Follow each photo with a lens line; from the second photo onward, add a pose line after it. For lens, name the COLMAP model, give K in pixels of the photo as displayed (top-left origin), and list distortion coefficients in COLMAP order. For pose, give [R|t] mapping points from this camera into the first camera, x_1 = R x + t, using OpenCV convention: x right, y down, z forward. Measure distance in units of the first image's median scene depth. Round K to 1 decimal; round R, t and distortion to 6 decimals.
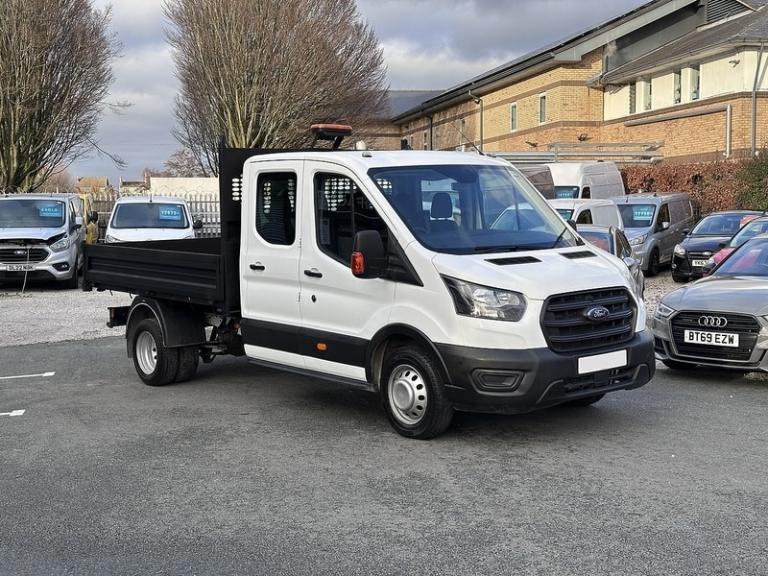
lens RADIAL K [[1055.4, 0, 395.3], [0, 1055.4, 285.7], [0, 0, 1]] dist [0.112393, -0.096788]
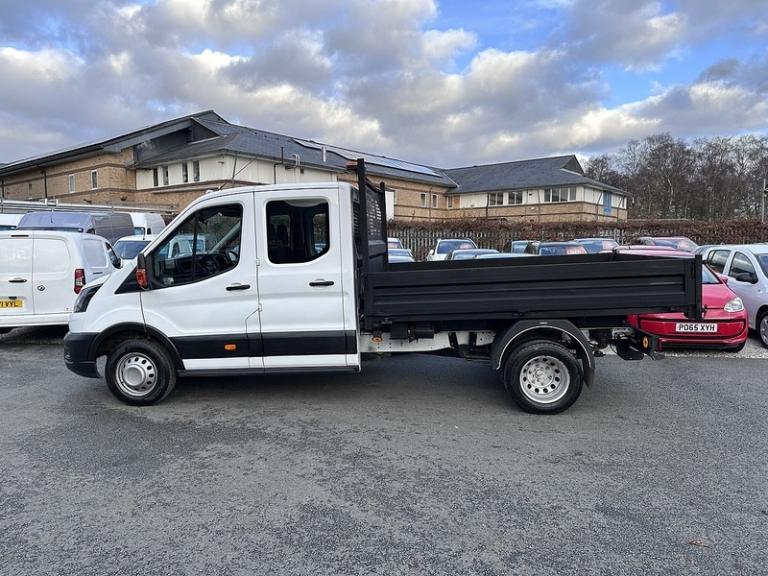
lens RADIAL K [[529.2, 0, 378.8], [0, 529.2, 287.6], [0, 0, 1]] dist [0.056799, -0.069031]
pose [[0.783206, -0.043796, 0.620218, -0.055834], [0.036736, 0.999033, 0.024156, -0.008521], [-0.620676, 0.003865, 0.784058, 0.140299]]
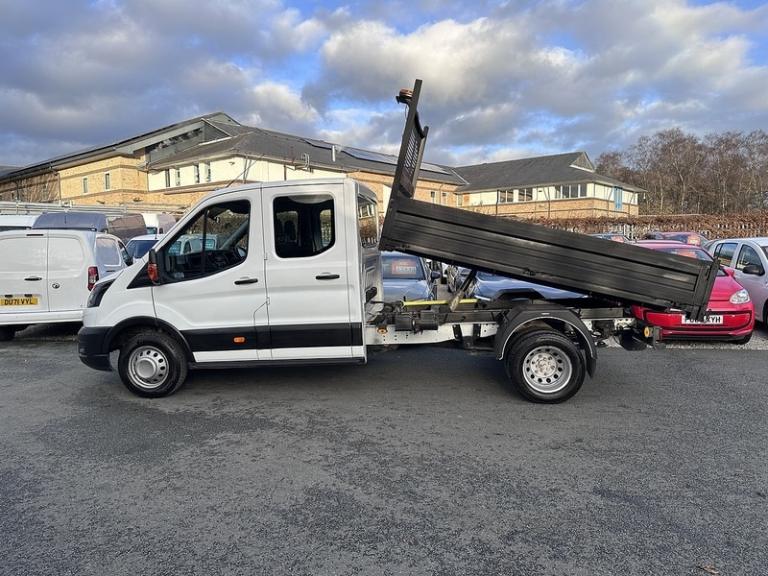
lens RADIAL K [[529.1, 0, 382.3], [0, 529.1, 283.0], [0, 0, 1]] dist [0.063467, -0.082741]
pose [[0.792038, -0.046066, 0.608732, -0.056529], [0.044949, 0.998843, 0.017103, -0.006369], [-0.608815, 0.013815, 0.793192, 0.135754]]
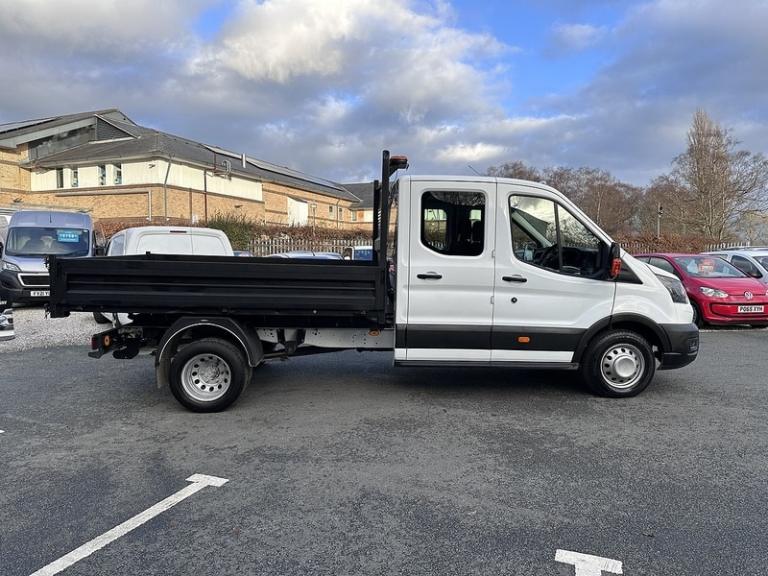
lens RADIAL K [[535.7, 0, 384.0], [0, 535.7, 288.0], [0, 0, 1]] dist [0.034680, -0.045733]
pose [[0.584970, -0.032047, 0.810421, -0.203517], [0.044077, 0.998999, 0.007689, -0.003946], [-0.809856, 0.031223, 0.585797, 0.239905]]
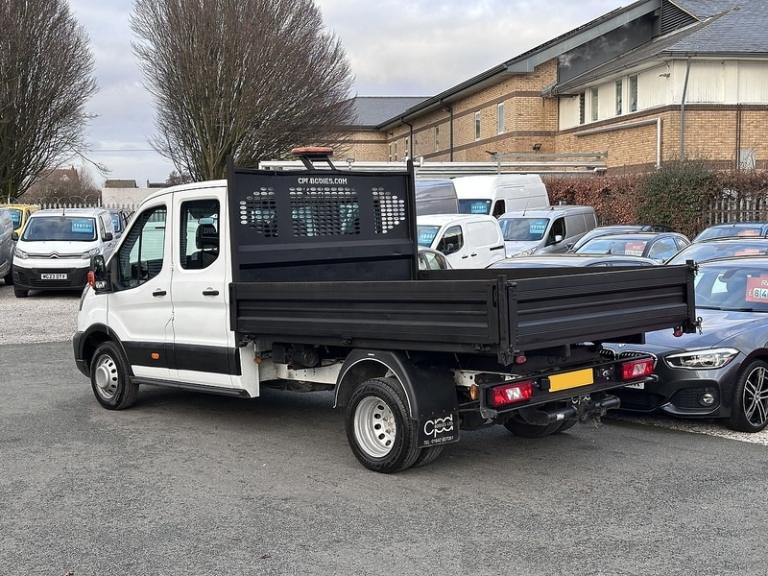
lens RADIAL K [[1054.1, 0, 384.0], [0, 1054.1, 288.0], [0, 0, 1]] dist [0.113640, -0.063707]
pose [[0.999096, 0.003415, -0.042382, 0.111479], [-0.003353, 0.999993, 0.001530, -0.008473], [0.042387, -0.001387, 0.999100, -0.032594]]
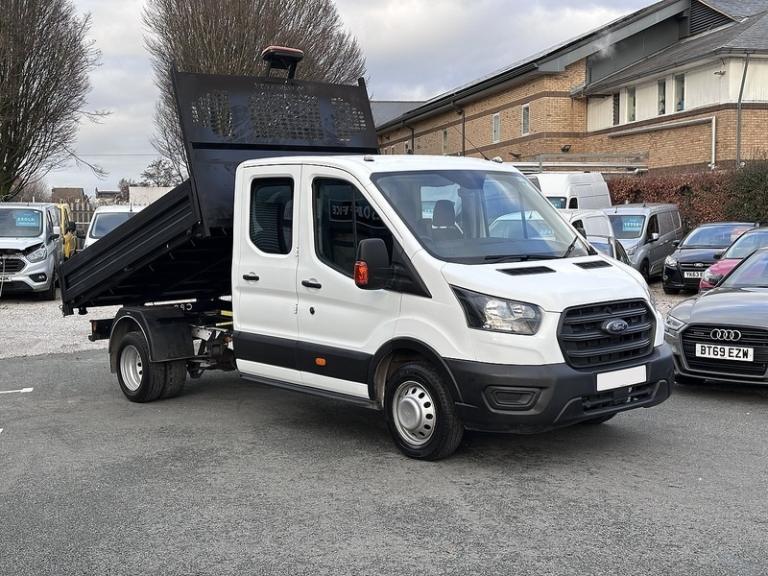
lens RADIAL K [[1055.4, 0, 395.3], [0, 1055.4, 285.7], [0, 0, 1]] dist [0.112393, -0.096788]
pose [[0.999769, 0.001070, 0.021462, -0.007244], [-0.000828, 0.999936, -0.011243, 0.000112], [-0.021473, 0.011222, 0.999706, 0.016798]]
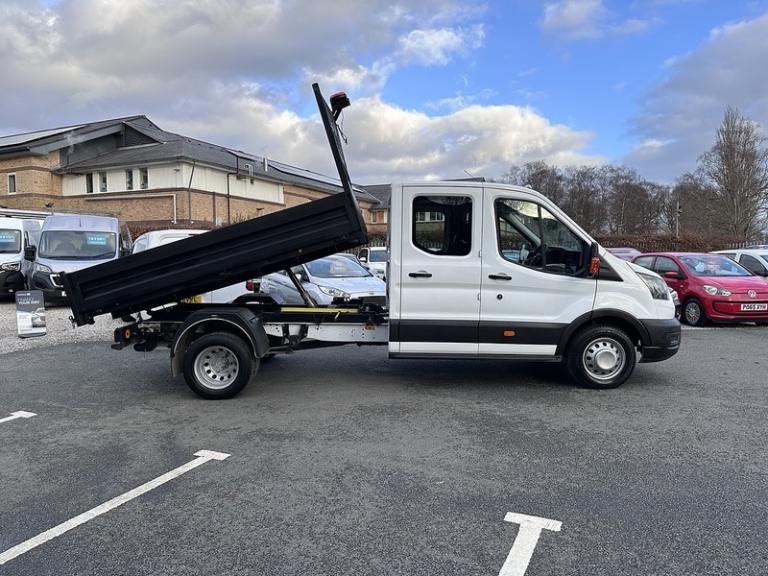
lens RADIAL K [[535.7, 0, 384.0], [0, 535.7, 288.0], [0, 0, 1]] dist [0.034680, -0.045733]
pose [[0.619150, -0.032151, 0.784614, -0.209443], [0.046777, 0.998897, 0.004019, -0.002372], [-0.783878, 0.034214, 0.619971, 0.222305]]
